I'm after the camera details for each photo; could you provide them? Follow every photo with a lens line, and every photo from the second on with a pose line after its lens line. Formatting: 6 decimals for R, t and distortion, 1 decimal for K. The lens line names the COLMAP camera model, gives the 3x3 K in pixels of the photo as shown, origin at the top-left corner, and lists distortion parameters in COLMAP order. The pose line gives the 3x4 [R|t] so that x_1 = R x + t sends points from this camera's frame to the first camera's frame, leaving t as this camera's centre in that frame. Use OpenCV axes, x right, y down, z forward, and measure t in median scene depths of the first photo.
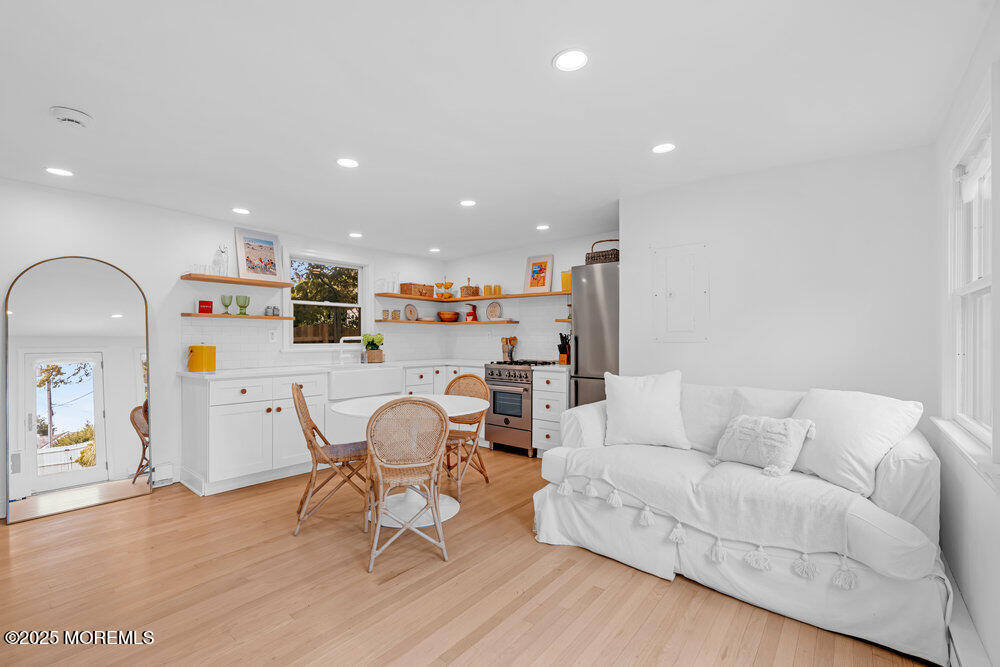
lens RADIAL K [[450.3, 0, 500.0], [0, 450.3, 333.5], [0, 0, 1]] dist [-0.002696, -0.000693]
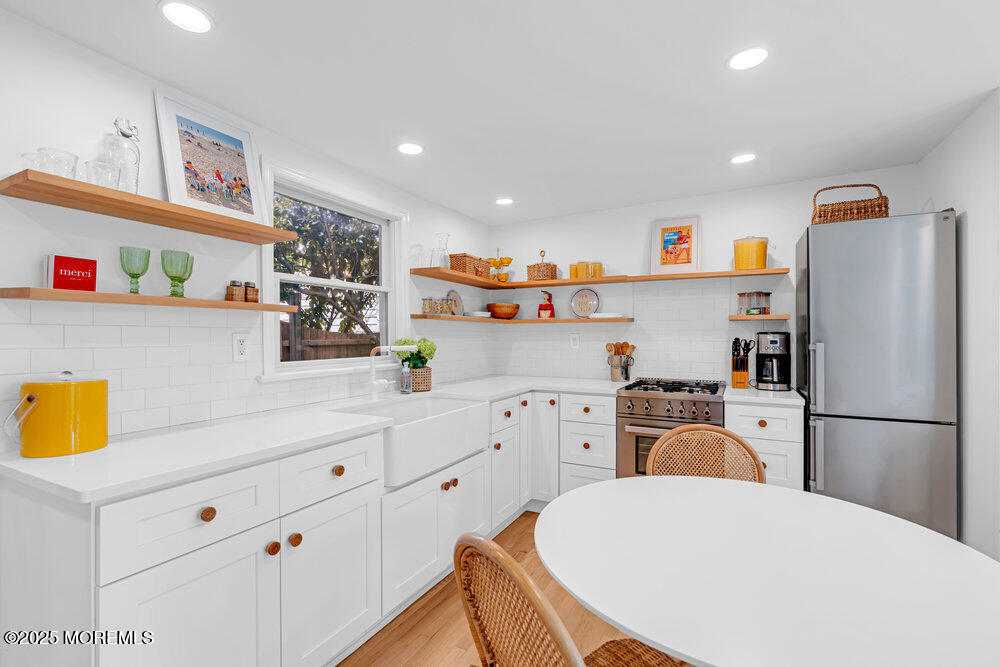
lens RADIAL K [[450.3, 0, 500.0], [0, 450.3, 333.5], [0, 0, 1]] dist [-0.002696, -0.000693]
pose [[0.980195, -0.000292, 0.198035, -0.285678], [-0.000546, 0.999991, 0.004178, -0.008661], [-0.198034, -0.004204, 0.980186, 0.421483]]
